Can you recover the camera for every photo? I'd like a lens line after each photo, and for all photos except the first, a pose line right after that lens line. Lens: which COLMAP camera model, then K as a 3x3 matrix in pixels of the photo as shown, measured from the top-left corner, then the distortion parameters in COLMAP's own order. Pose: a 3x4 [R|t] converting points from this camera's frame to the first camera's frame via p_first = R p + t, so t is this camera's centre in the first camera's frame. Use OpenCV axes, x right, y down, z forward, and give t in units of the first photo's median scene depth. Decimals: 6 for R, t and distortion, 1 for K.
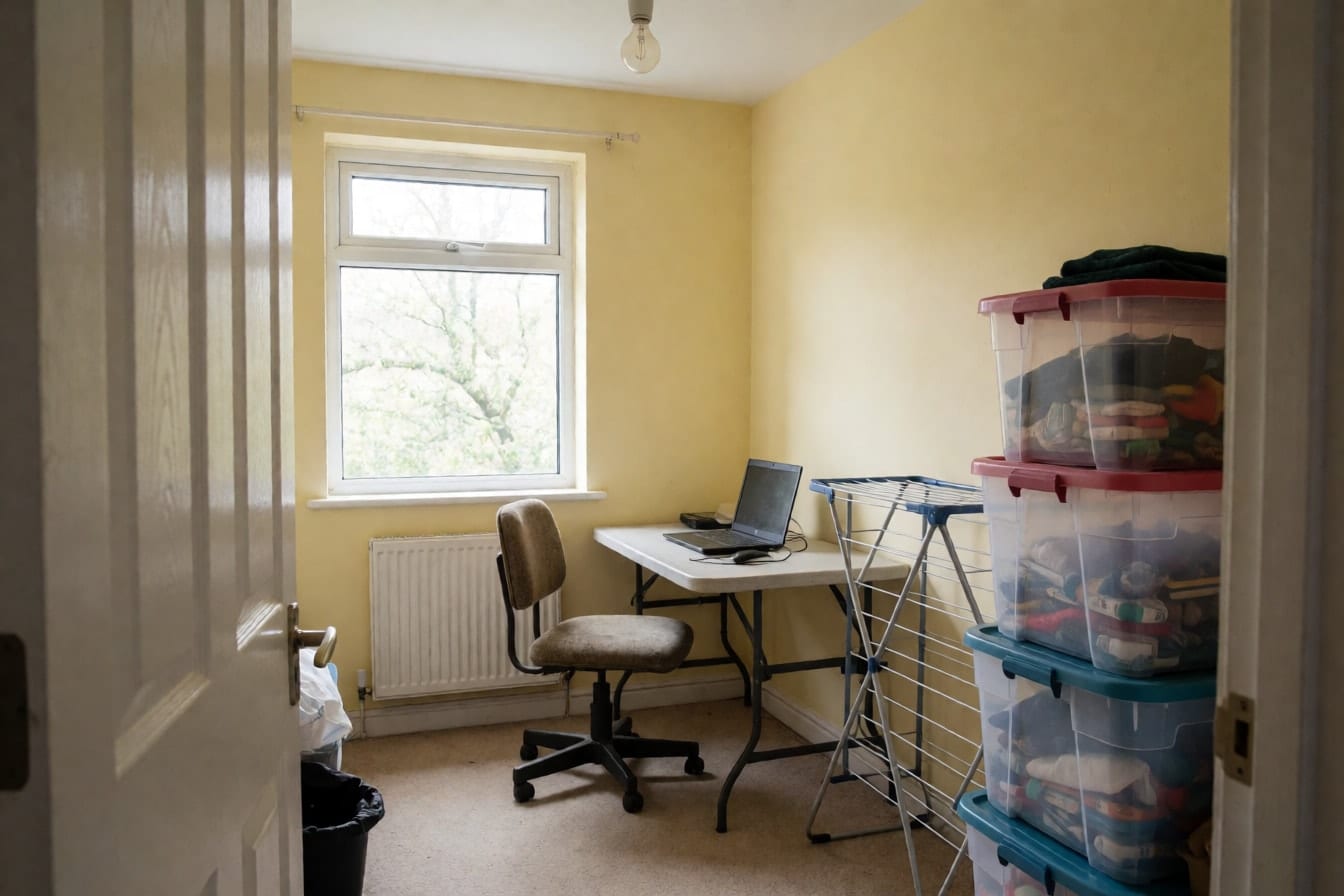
lens RADIAL K [[976.3, 0, 671.6], [0, 976.3, 462.2], [0, 0, 1]] dist [-0.006258, 0.011809]
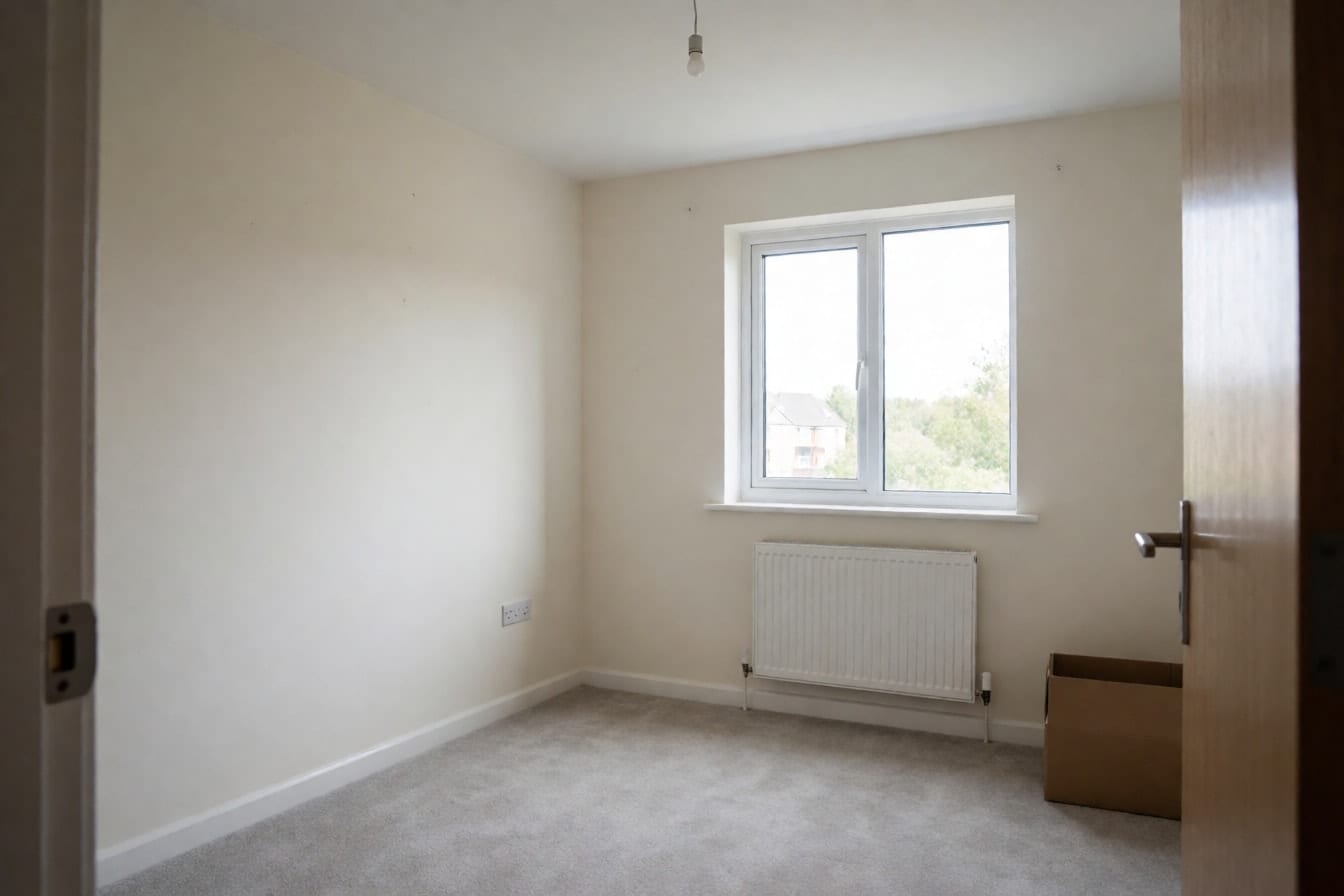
lens RADIAL K [[976.3, 0, 676.8], [0, 976.3, 439.0], [0, 0, 1]] dist [-0.006258, 0.011809]
pose [[0.695223, -0.004493, -0.718780, 0.409637], [-0.022991, 0.999330, -0.028484, -0.009776], [0.718427, 0.036328, 0.694653, 0.071557]]
